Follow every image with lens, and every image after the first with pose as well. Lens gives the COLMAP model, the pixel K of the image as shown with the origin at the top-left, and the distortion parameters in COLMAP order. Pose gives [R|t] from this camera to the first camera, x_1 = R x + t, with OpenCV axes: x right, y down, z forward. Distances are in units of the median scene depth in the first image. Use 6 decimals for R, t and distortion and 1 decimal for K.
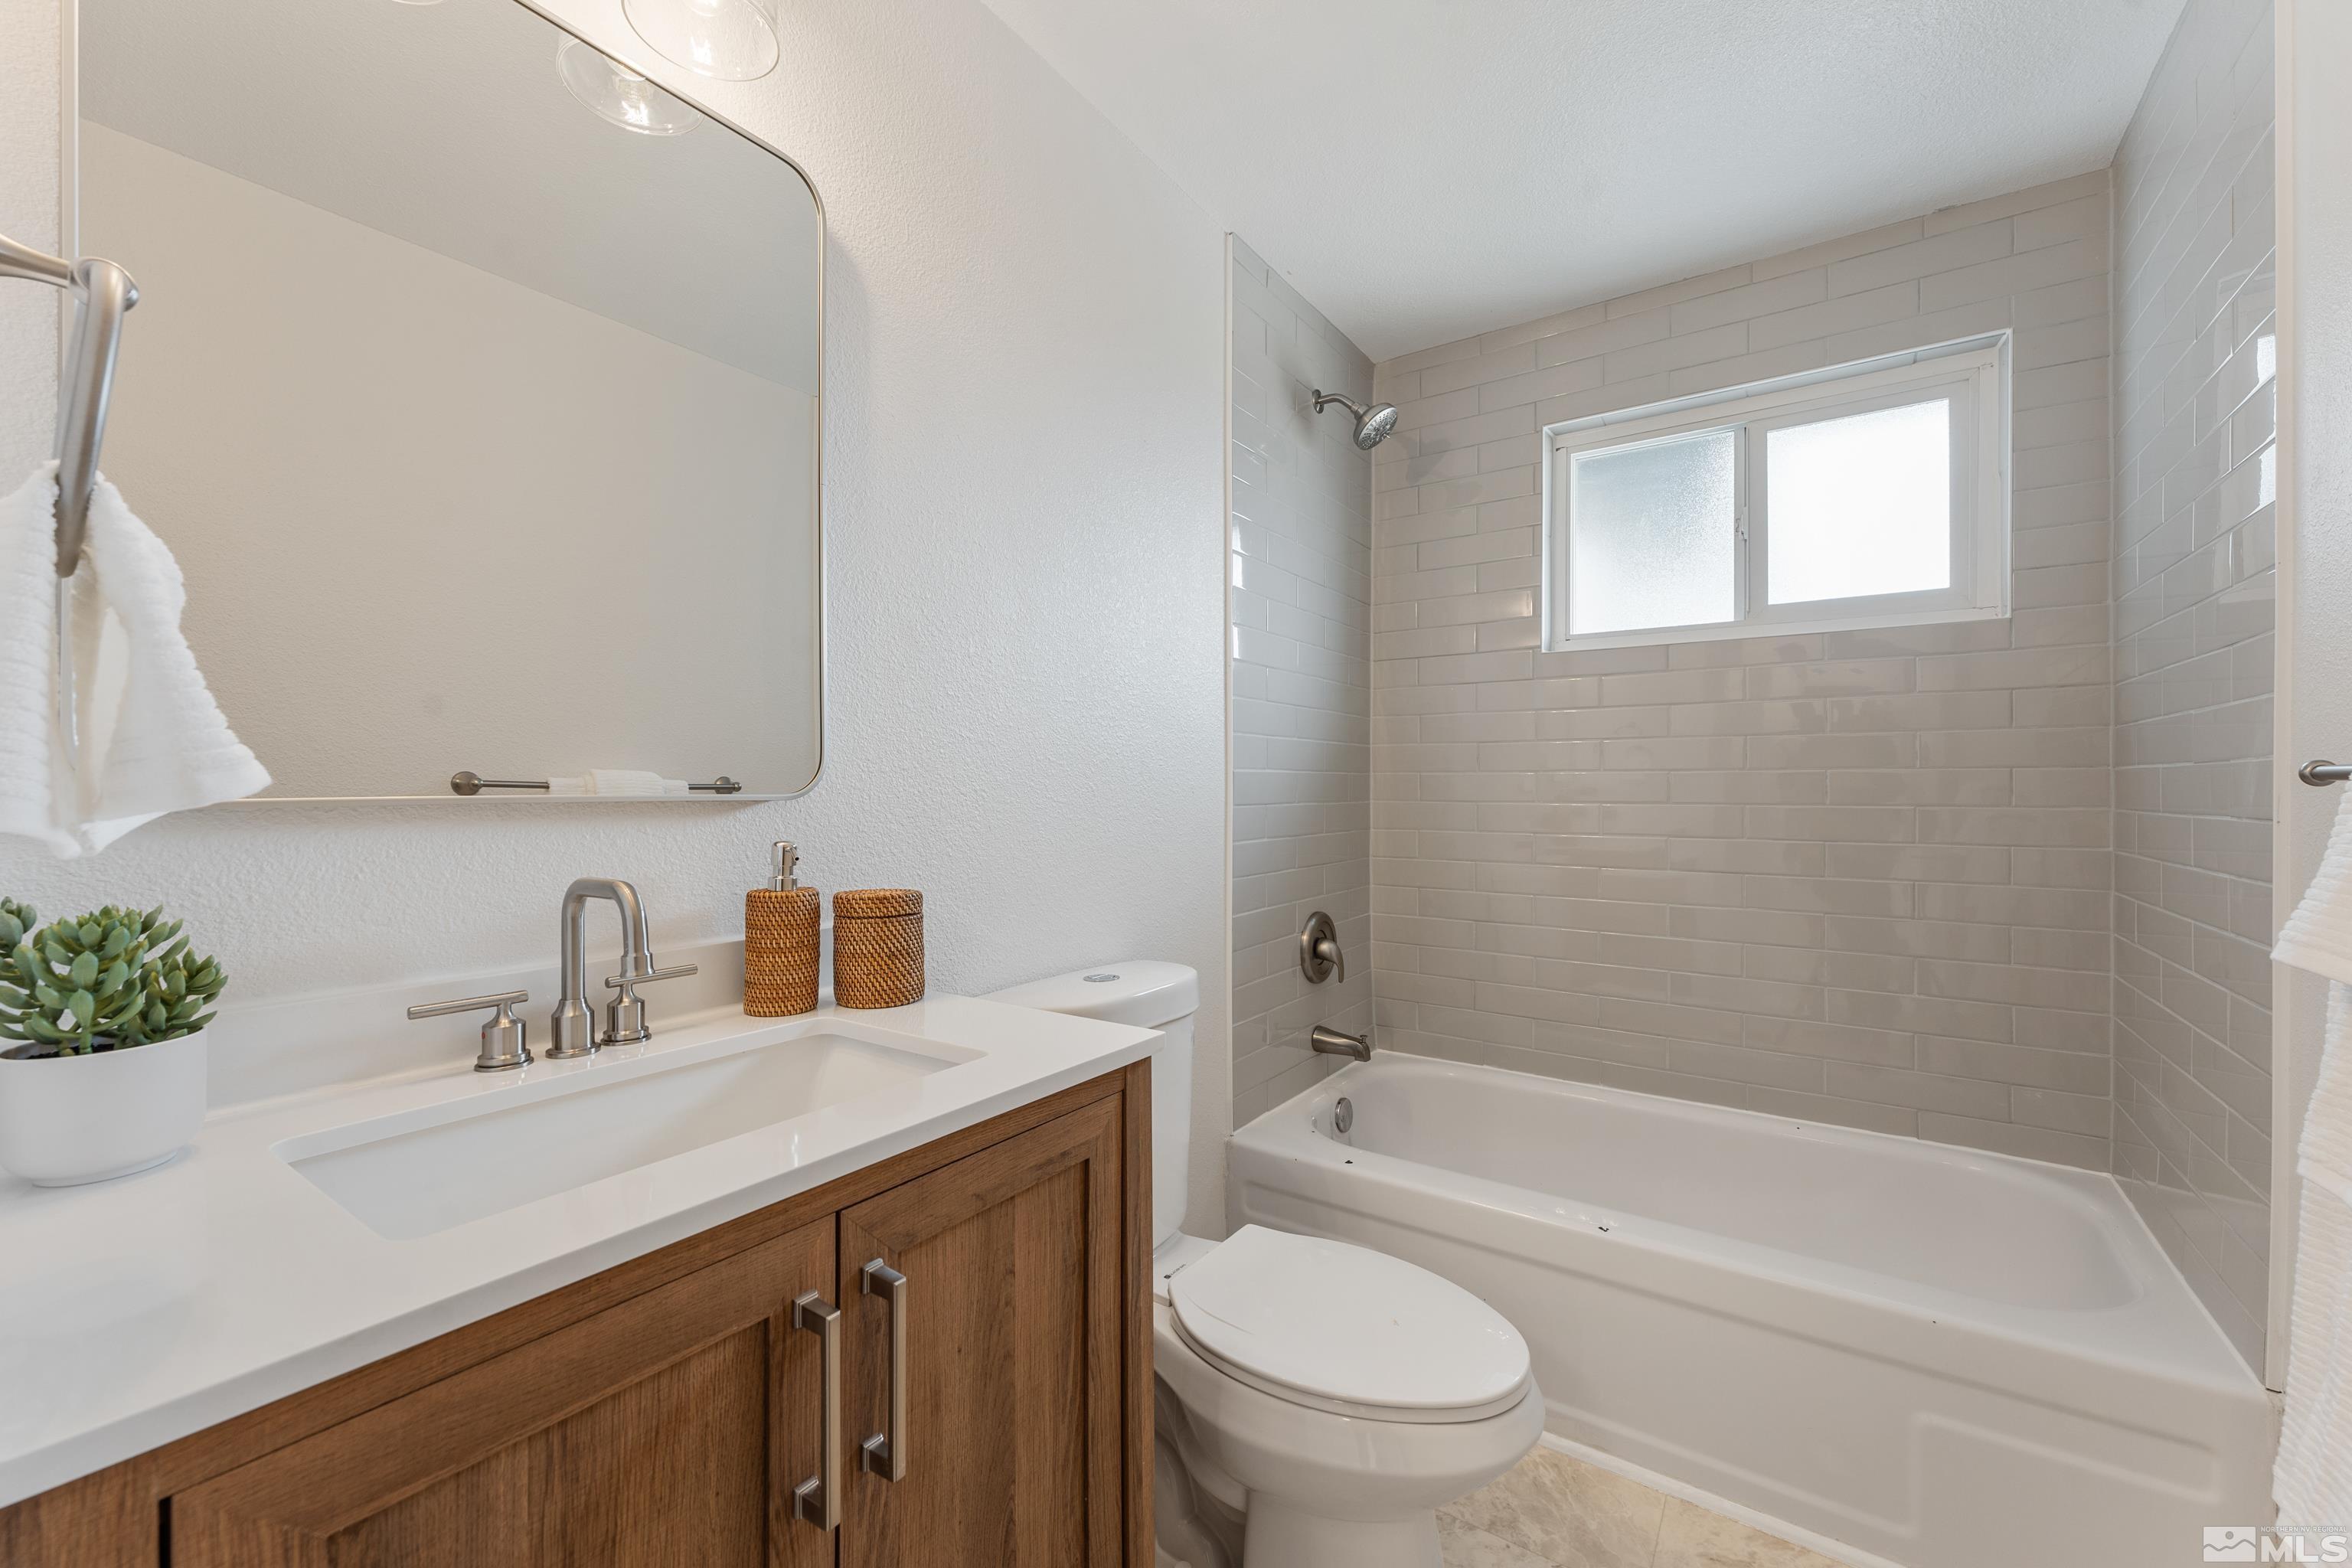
lens RADIAL K [[941.5, 0, 1176.0], [0, 941.5, 784.0], [0, 0, 1]] dist [0.001554, 0.000247]
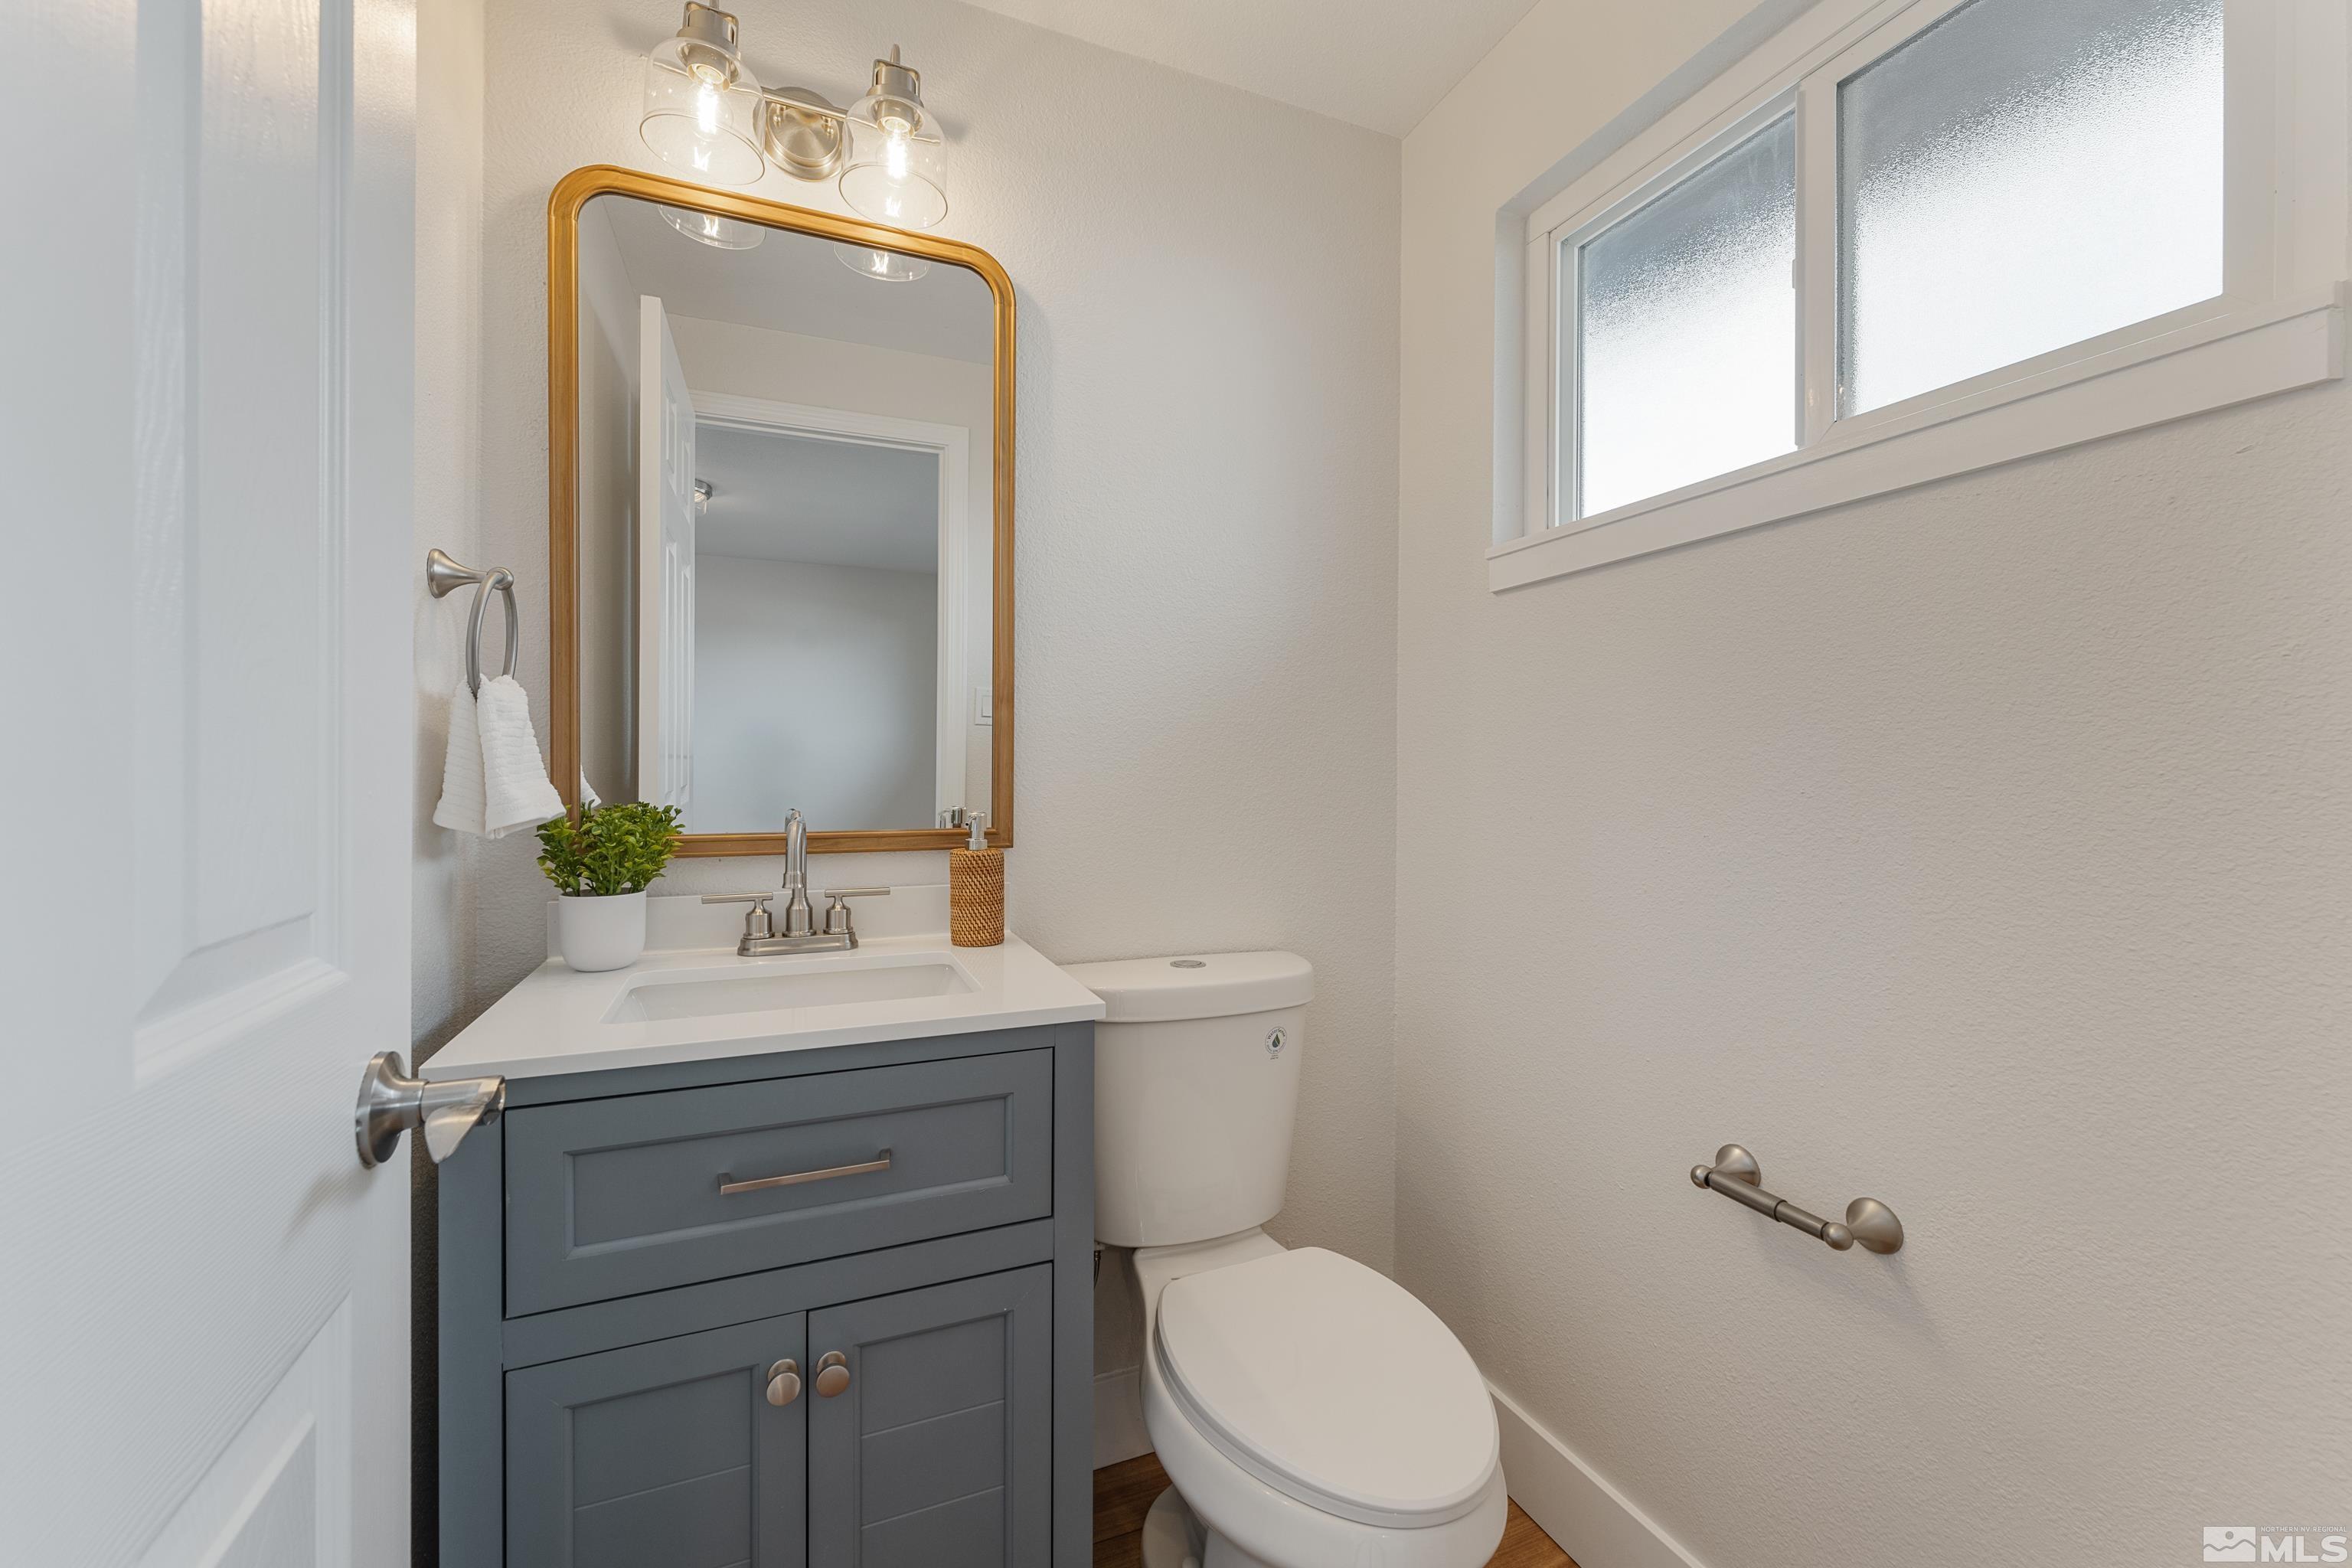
lens RADIAL K [[941.5, 0, 1176.0], [0, 941.5, 784.0], [0, 0, 1]] dist [0.001554, 0.000247]
pose [[0.712097, 0.015818, -0.701903, 0.734930], [-0.007762, 0.999862, 0.014658, 0.014931], [0.702038, -0.004989, 0.712122, 0.338877]]
